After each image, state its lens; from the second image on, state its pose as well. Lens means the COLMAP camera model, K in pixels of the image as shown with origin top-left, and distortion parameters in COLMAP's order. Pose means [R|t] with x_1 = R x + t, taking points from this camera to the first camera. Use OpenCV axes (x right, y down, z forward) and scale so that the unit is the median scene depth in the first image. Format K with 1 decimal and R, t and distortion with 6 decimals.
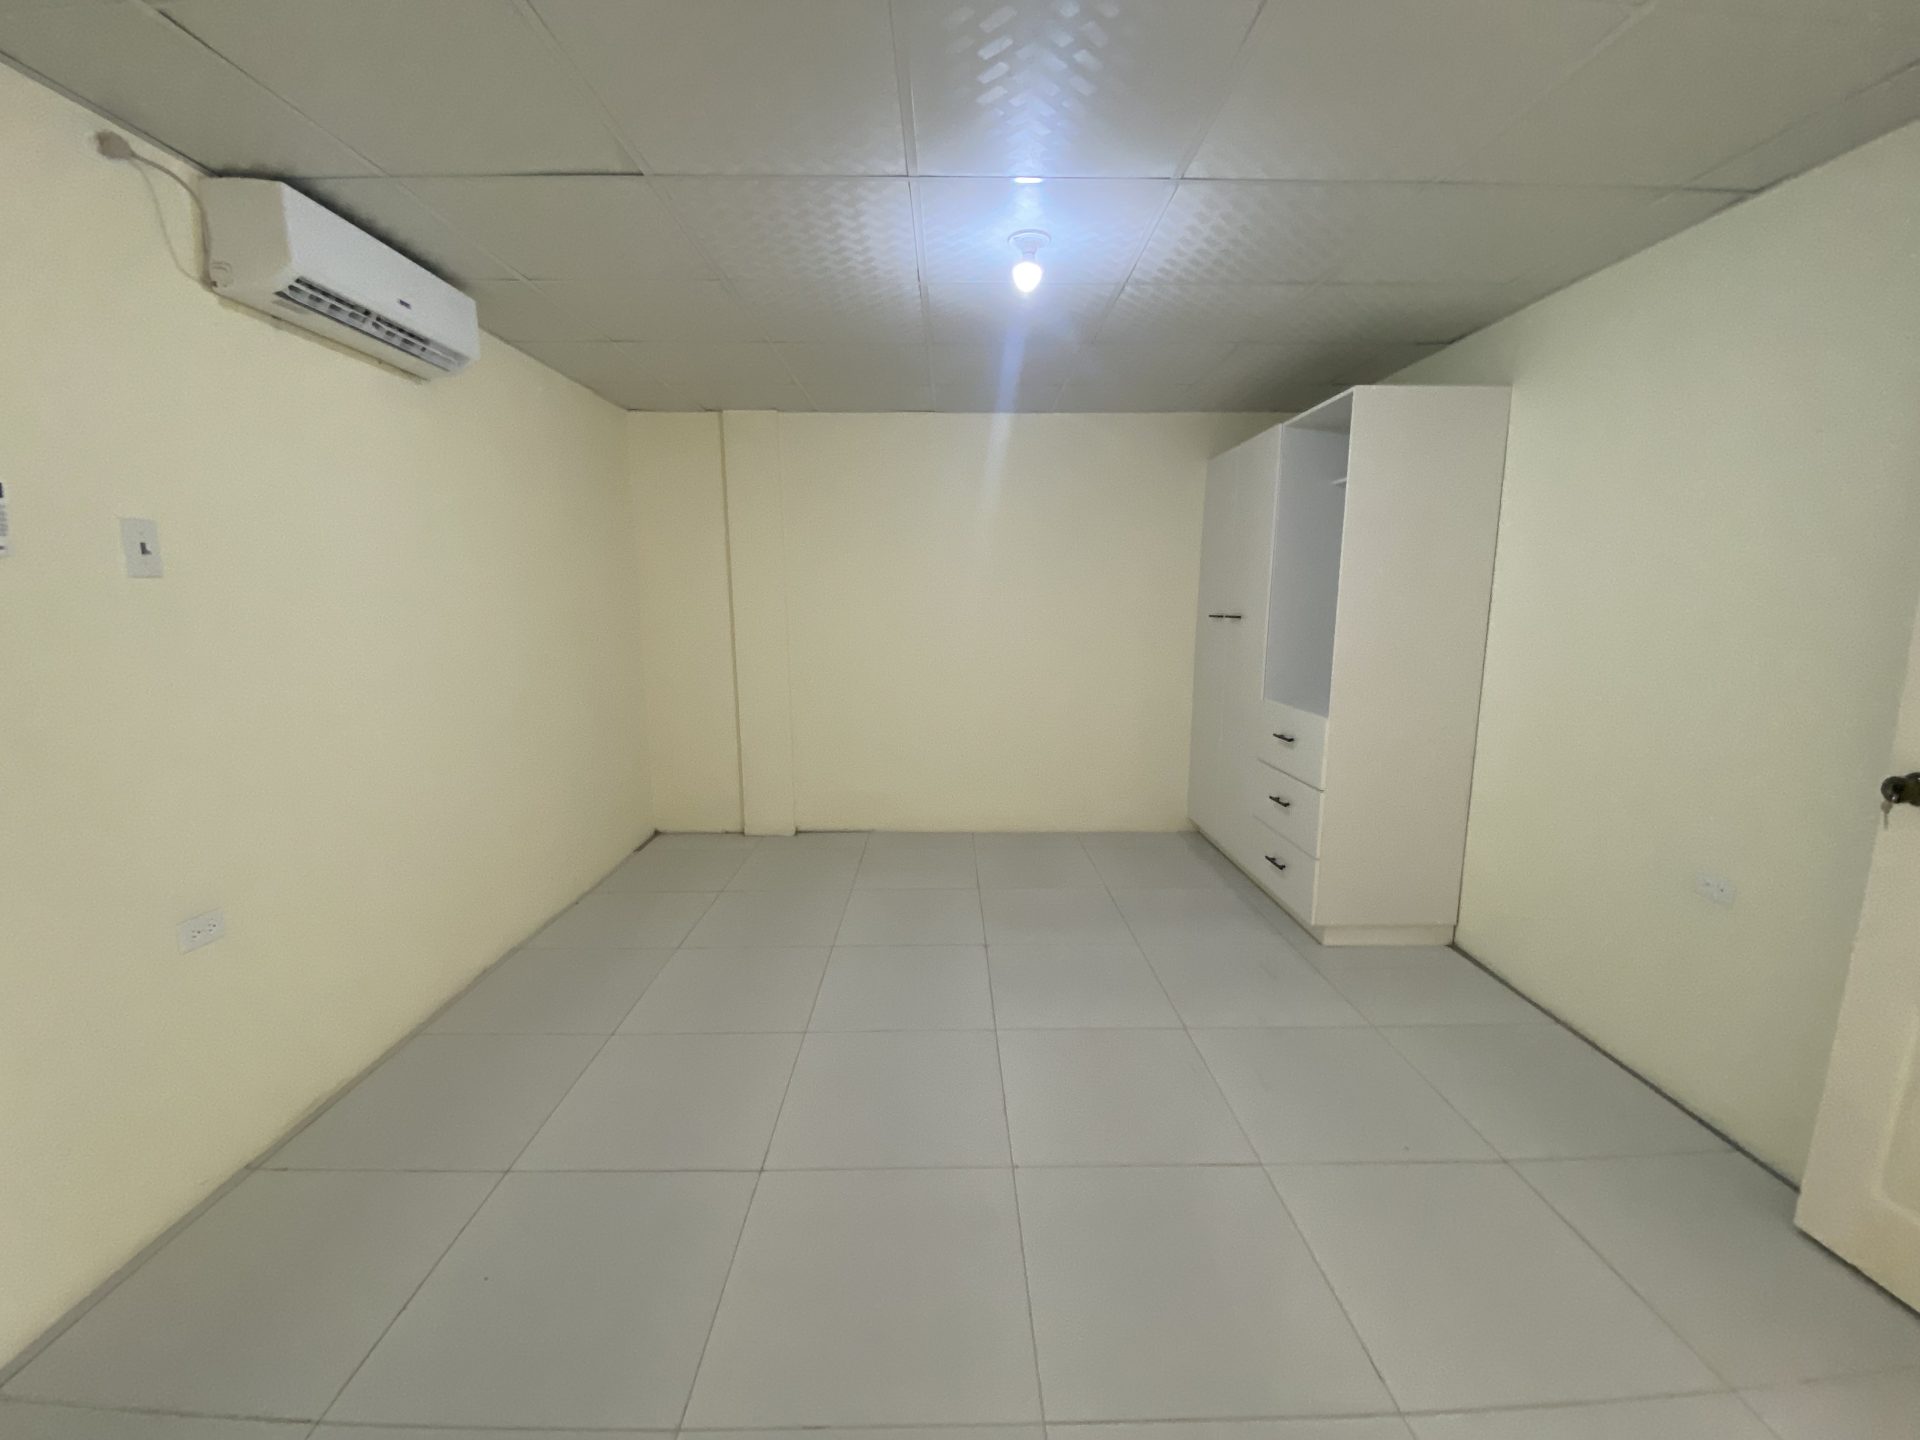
lens RADIAL K [[792.5, 0, 970.1], [0, 792.5, 726.8], [0, 0, 1]] dist [0.044515, -0.026956]
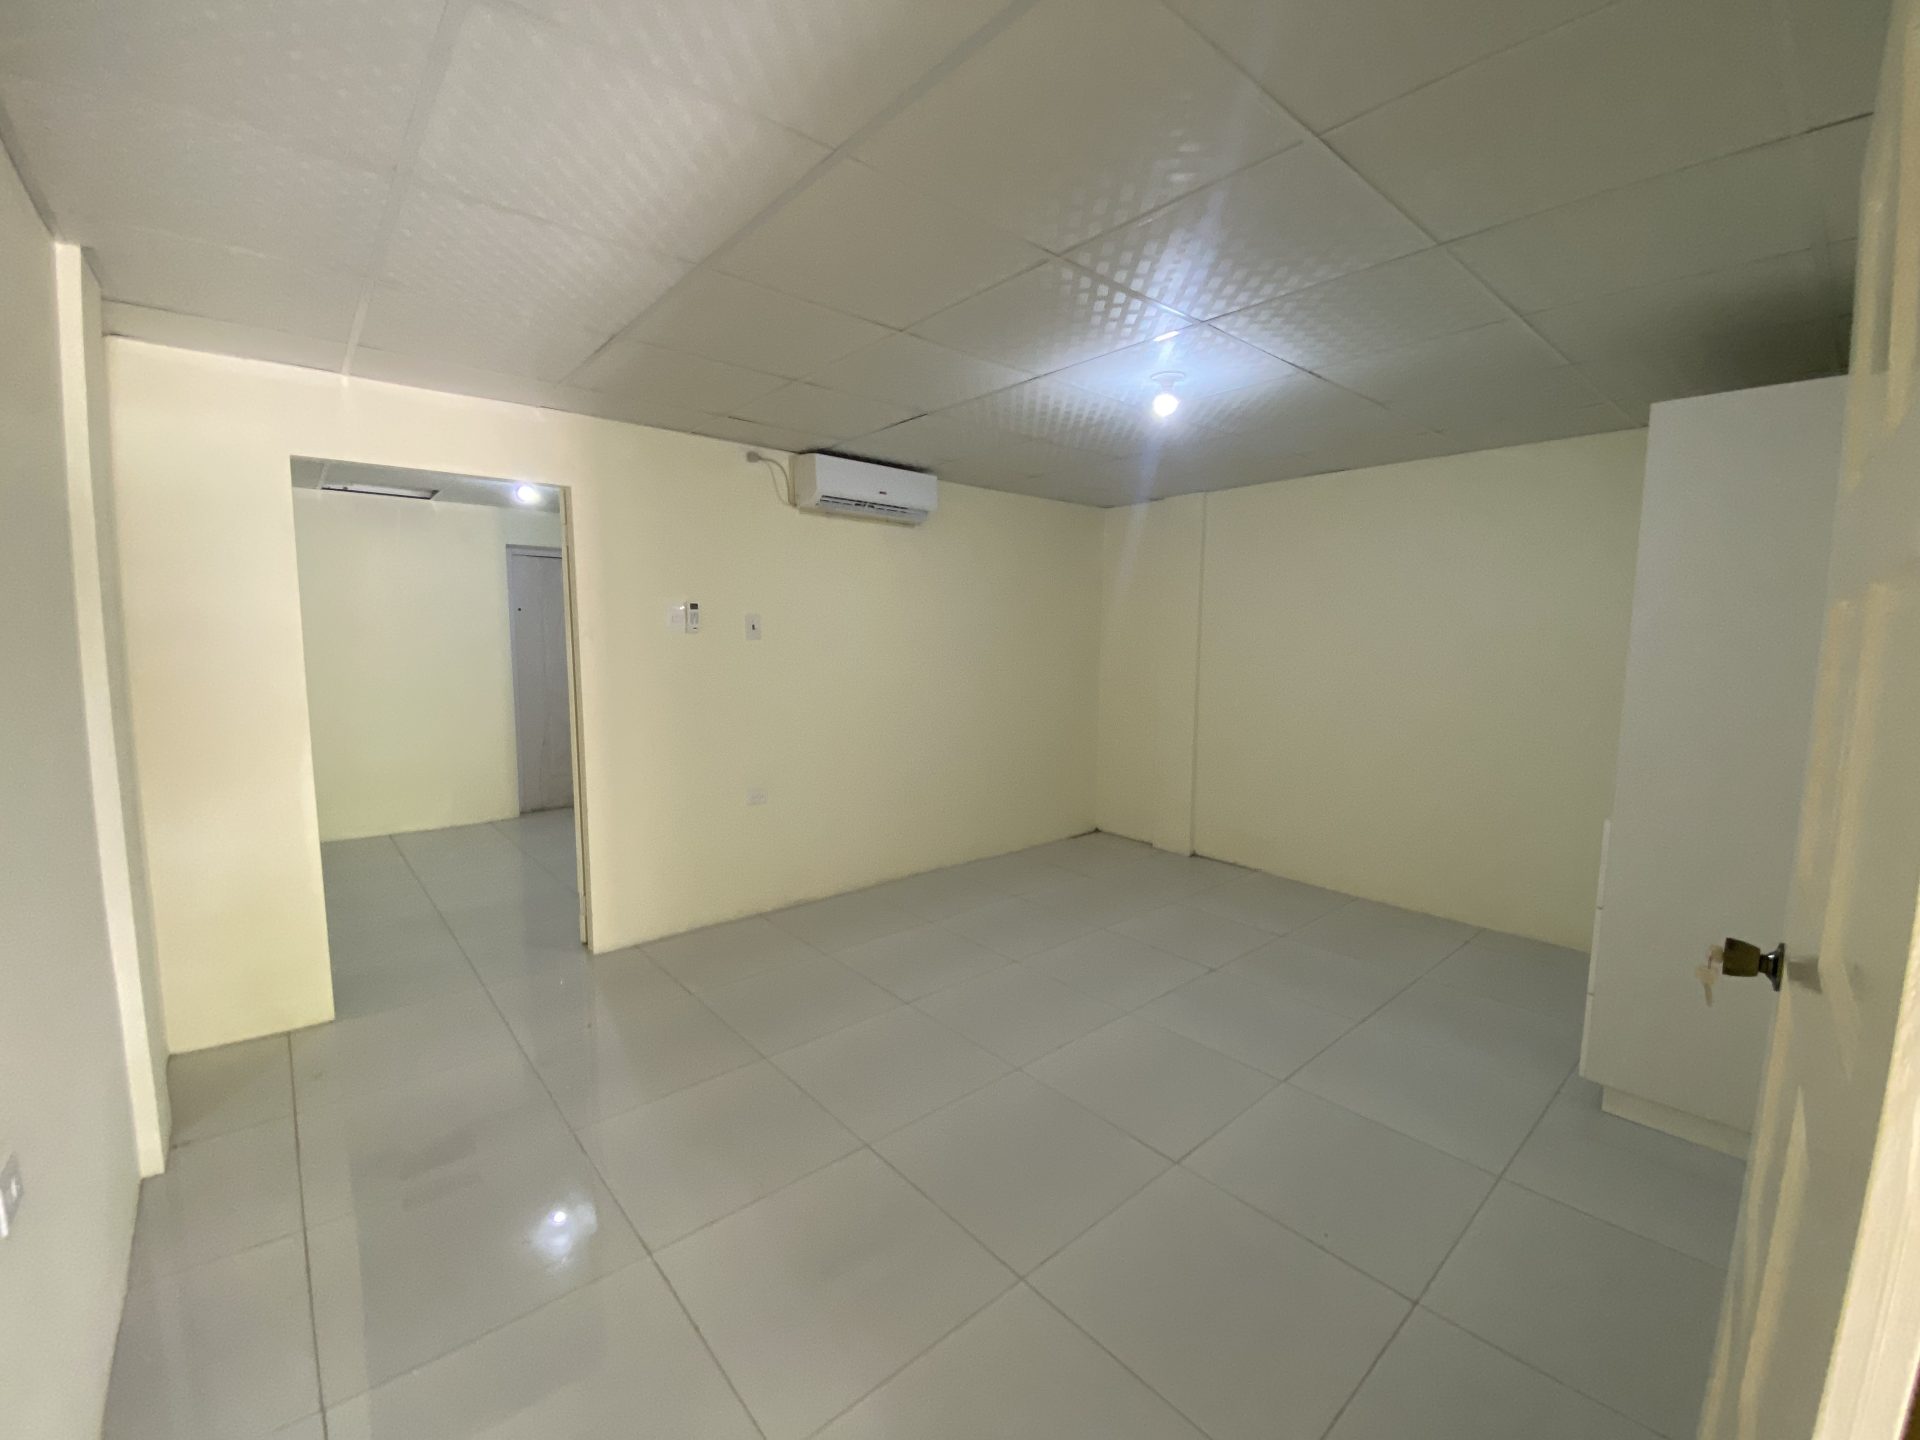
lens RADIAL K [[792.5, 0, 970.1], [0, 792.5, 726.8], [0, 0, 1]] dist [0.044515, -0.026956]
pose [[0.652074, 0.094579, -0.752233, 0.876676], [-0.137714, 0.990459, 0.005153, -0.021993], [0.745543, 0.100233, 0.658877, -0.012467]]
